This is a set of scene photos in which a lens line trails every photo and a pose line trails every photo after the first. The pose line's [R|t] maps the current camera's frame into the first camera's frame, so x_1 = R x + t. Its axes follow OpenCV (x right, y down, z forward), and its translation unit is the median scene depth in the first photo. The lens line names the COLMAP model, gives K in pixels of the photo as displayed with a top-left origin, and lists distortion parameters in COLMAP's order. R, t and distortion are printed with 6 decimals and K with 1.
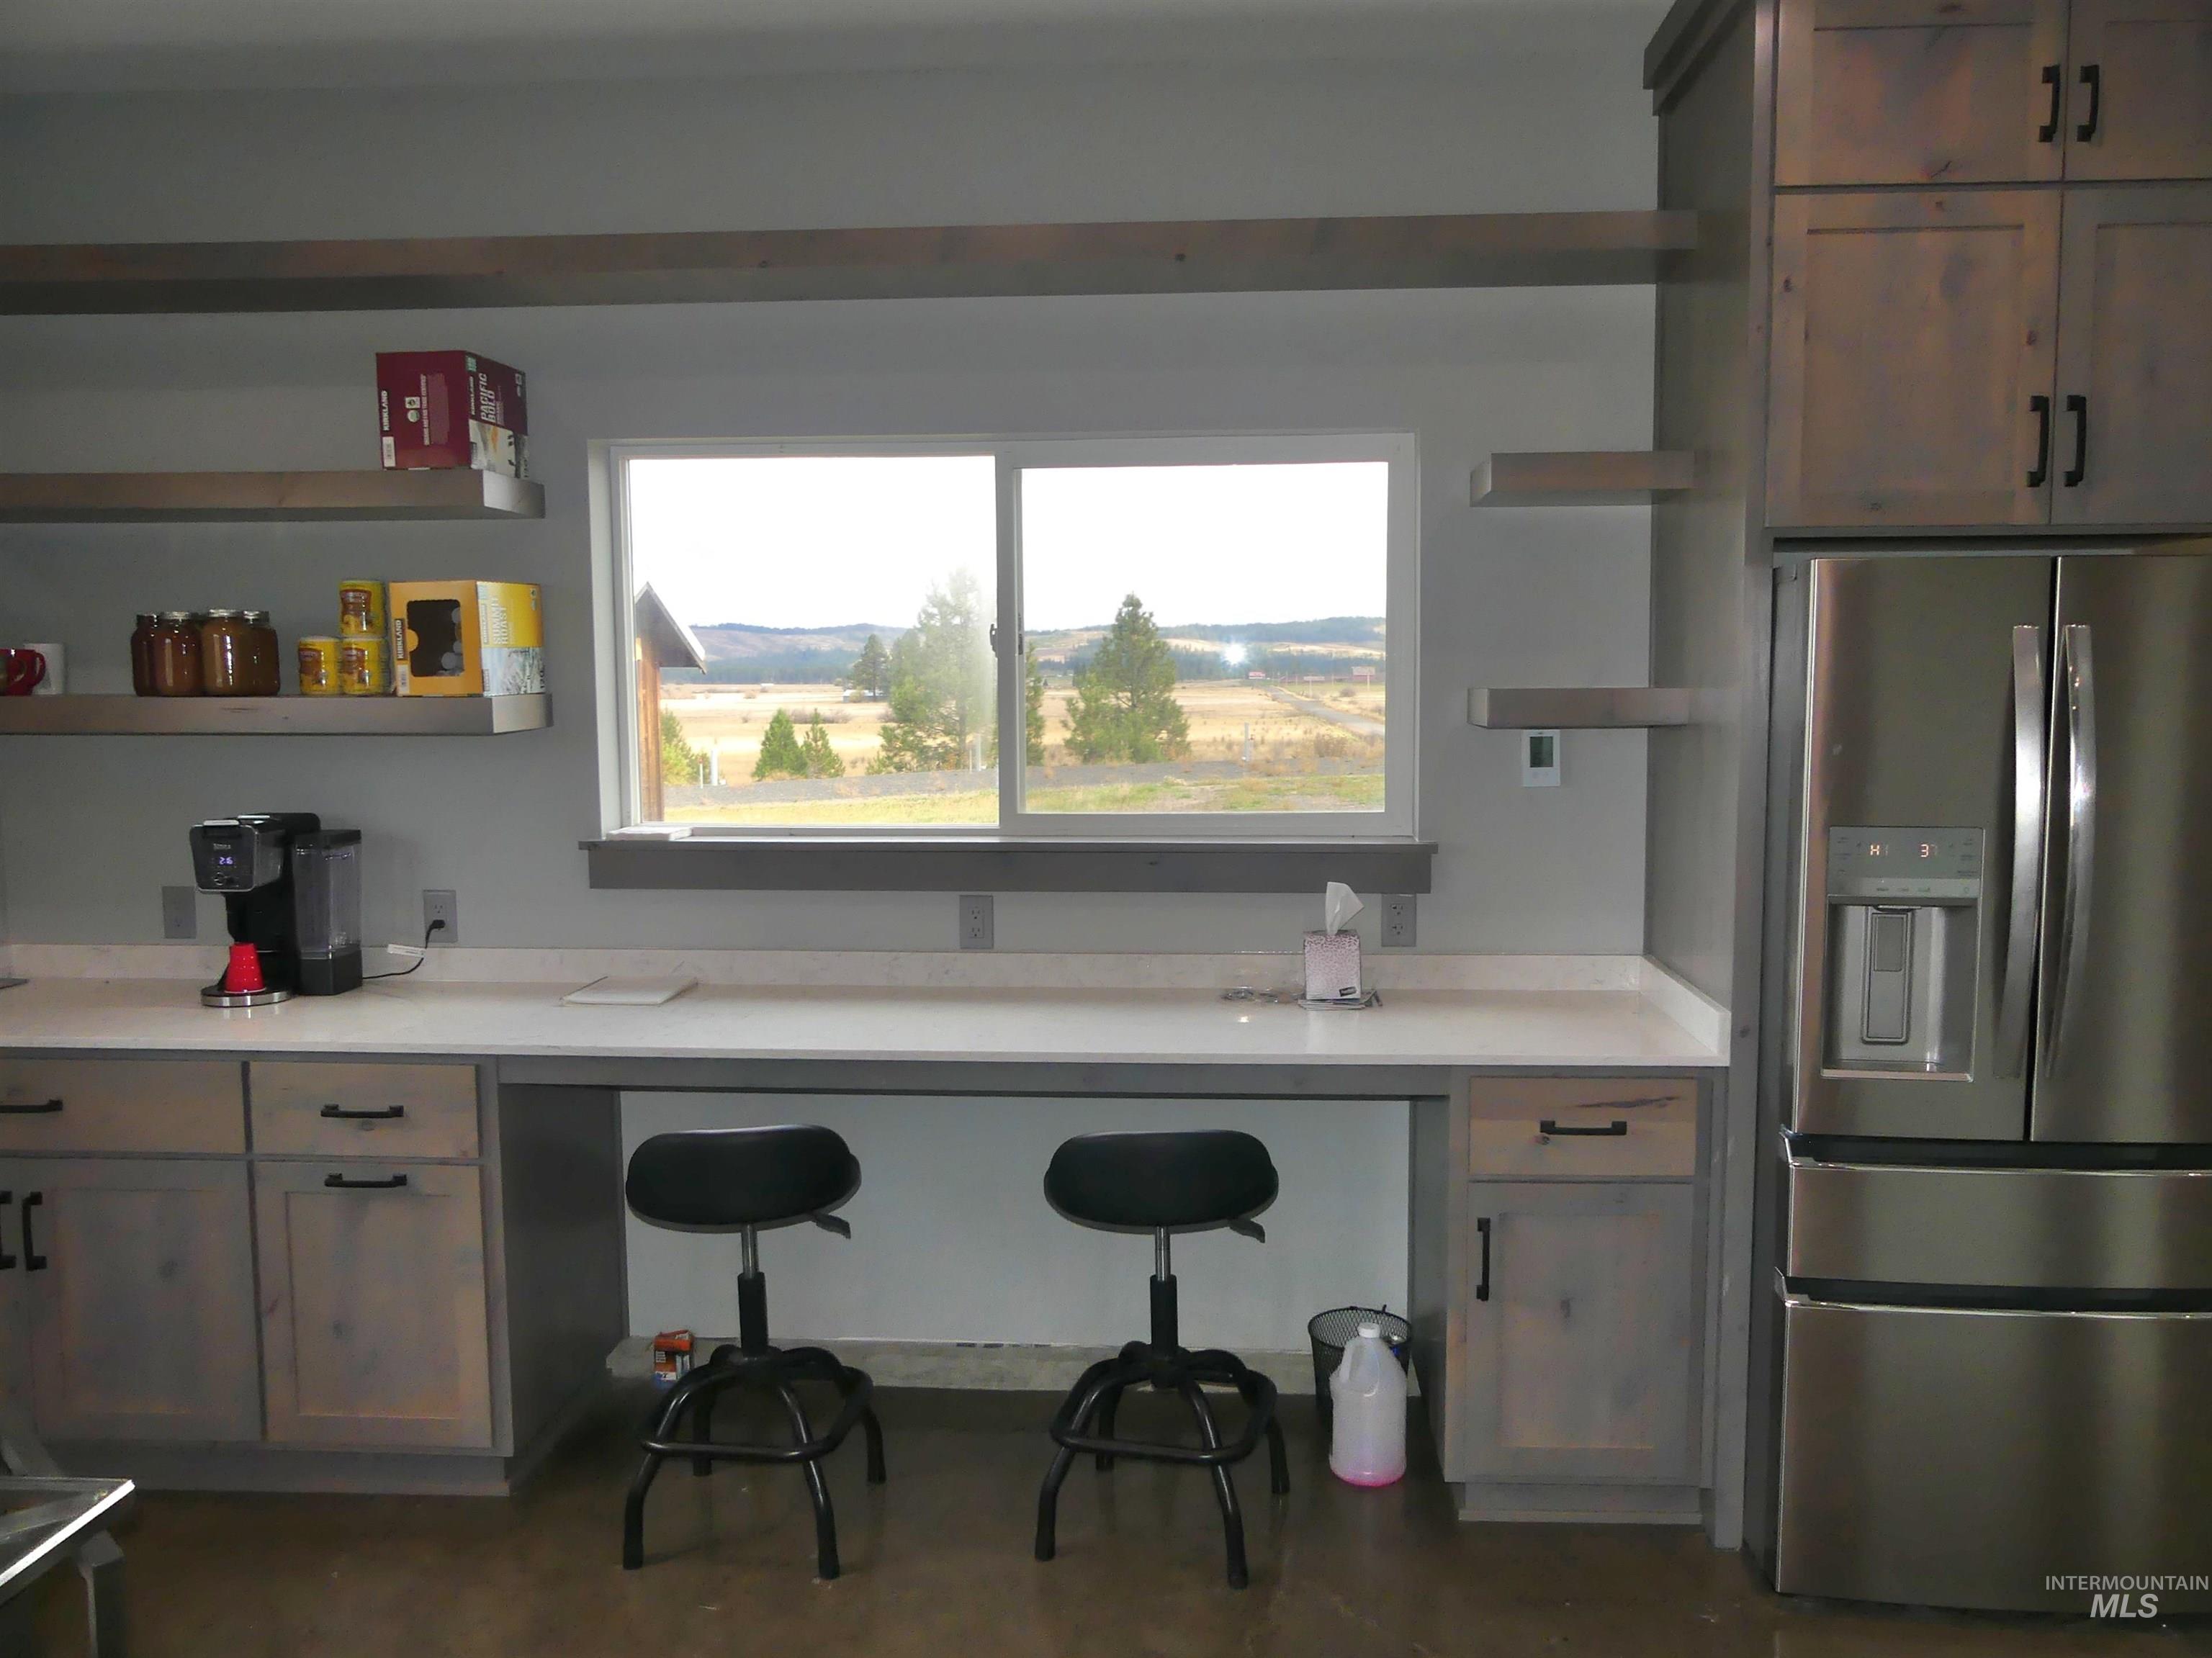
lens RADIAL K [[1677.8, 0, 1117.6], [0, 1677.8, 845.3], [0, 0, 1]] dist [-0.013572, -0.001882]
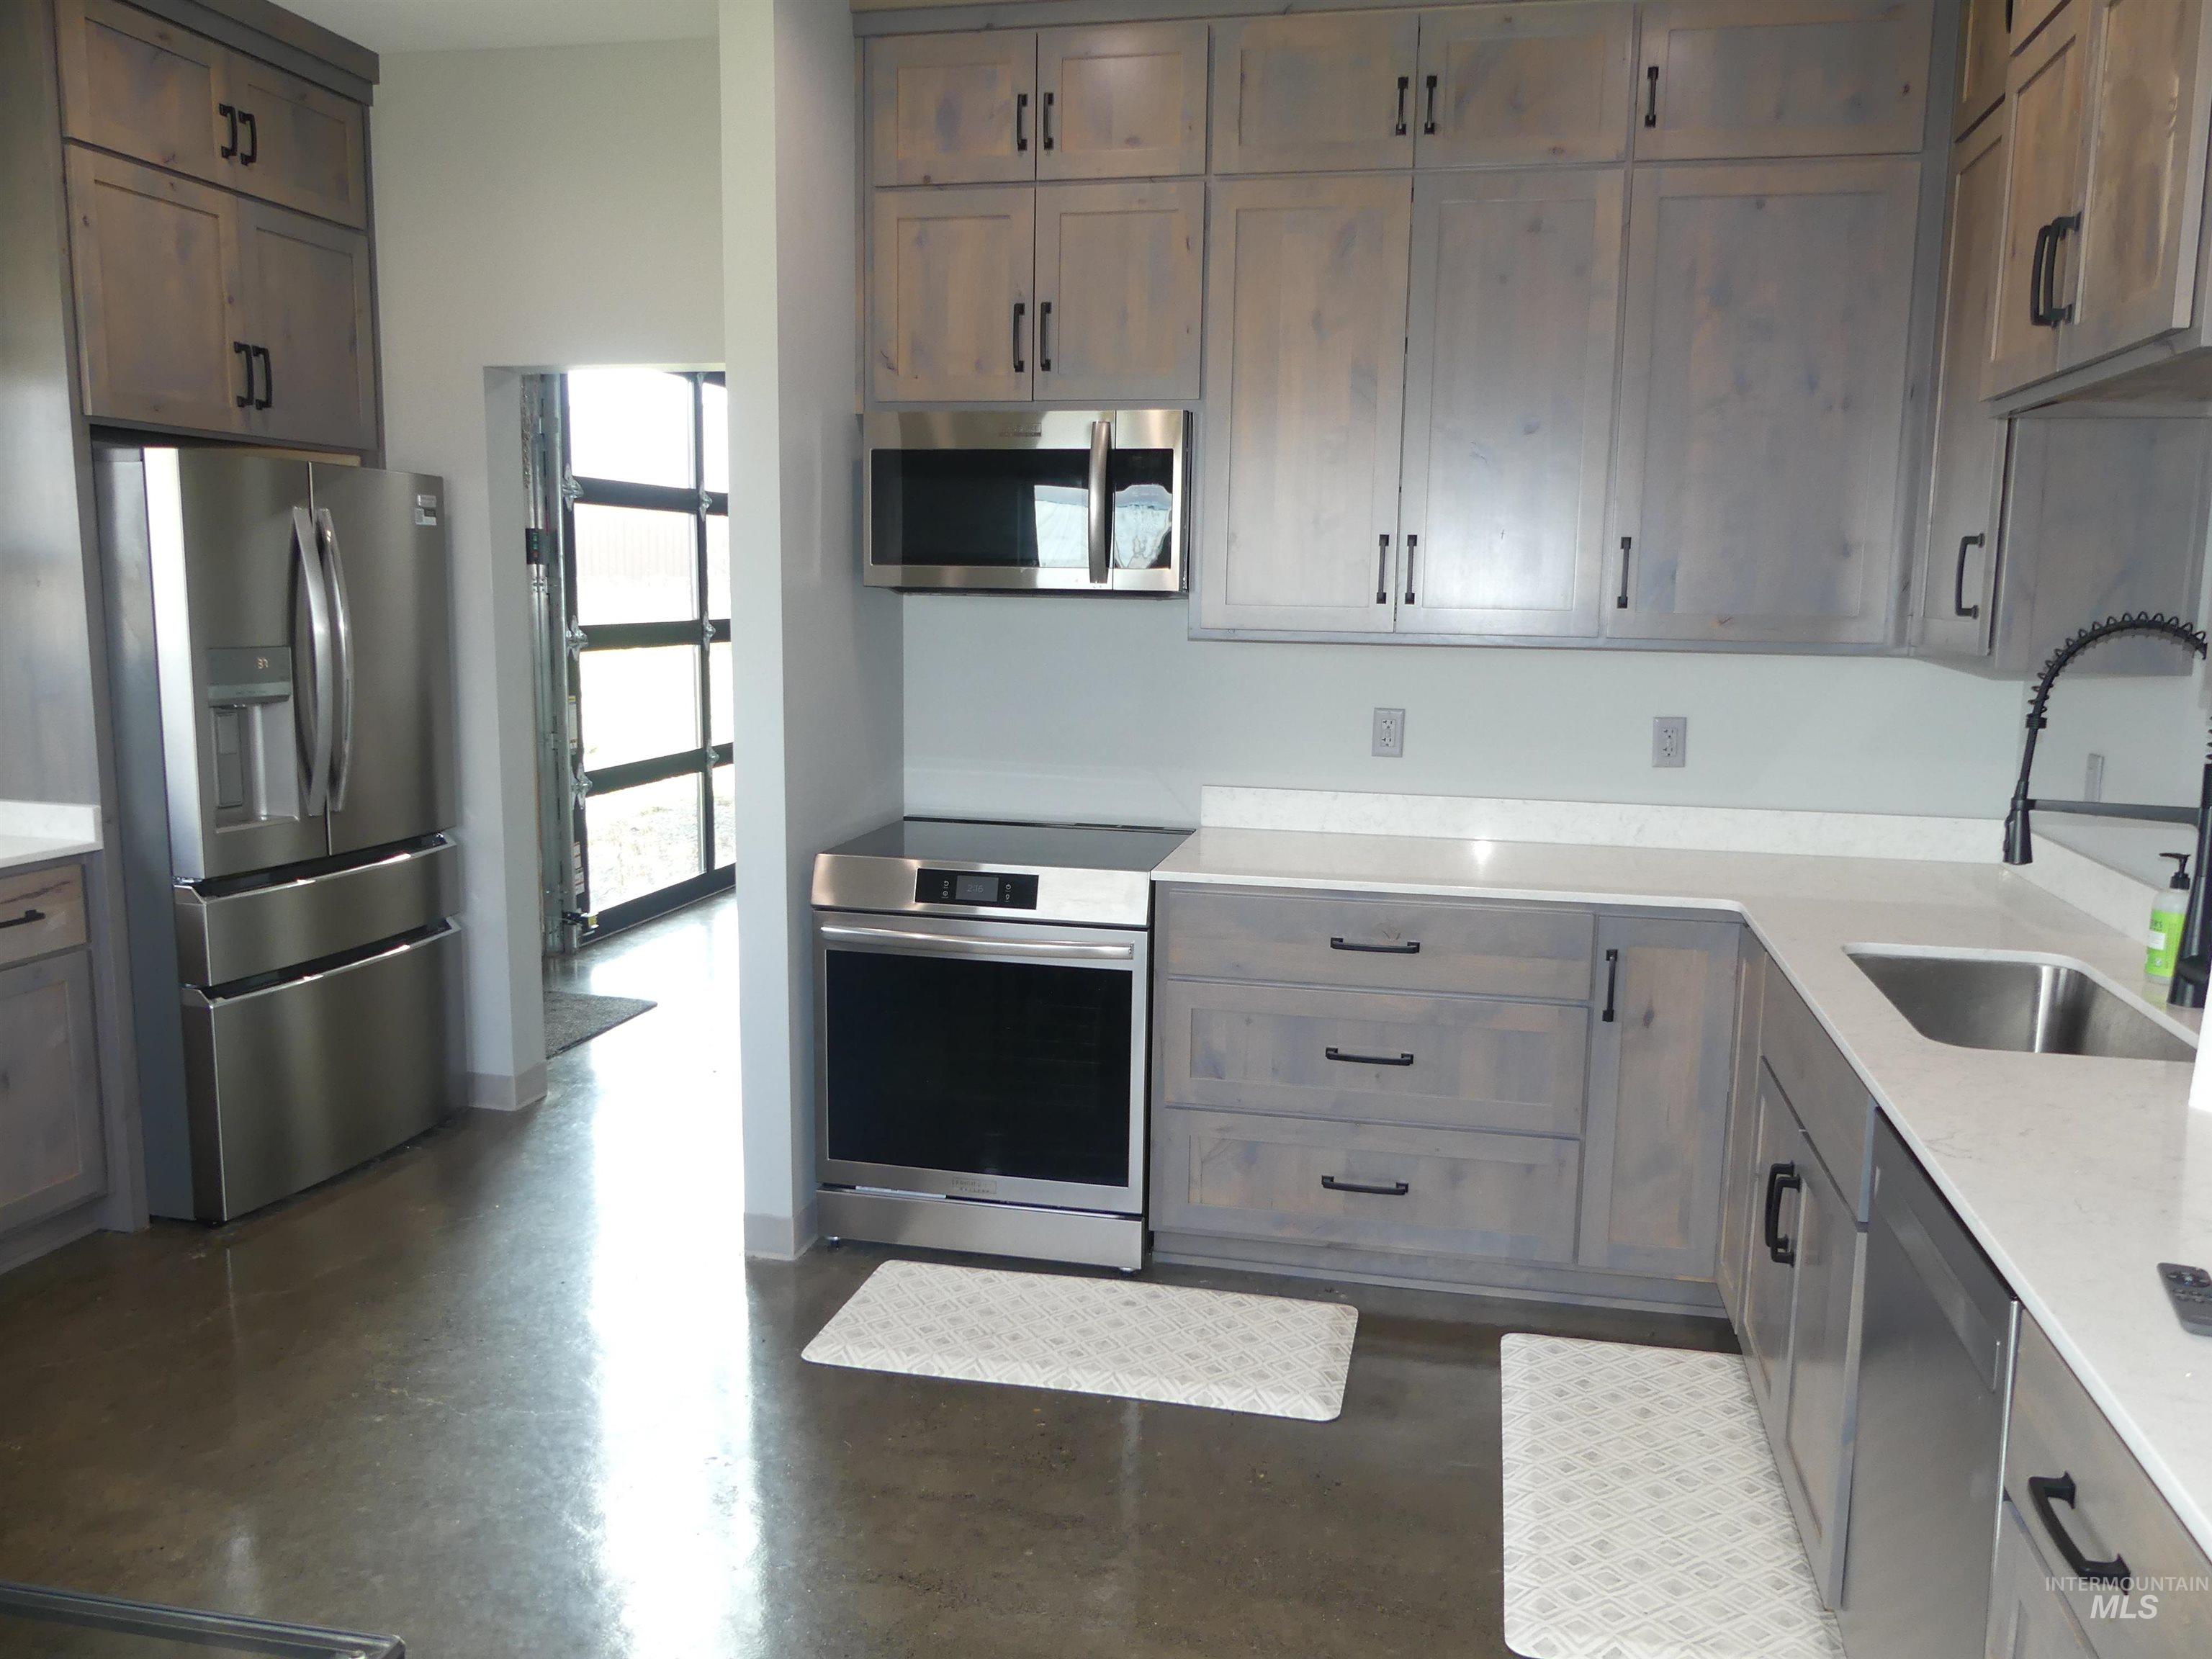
lens RADIAL K [[1671.9, 0, 1113.8], [0, 1671.9, 846.7], [0, 0, 1]] dist [-0.009333, 0.009633]
pose [[0.164726, -0.147386, 0.975265, -0.646581], [0.068886, 0.988077, 0.137688, 0.009350], [-0.983931, 0.044501, 0.172914, 0.033741]]
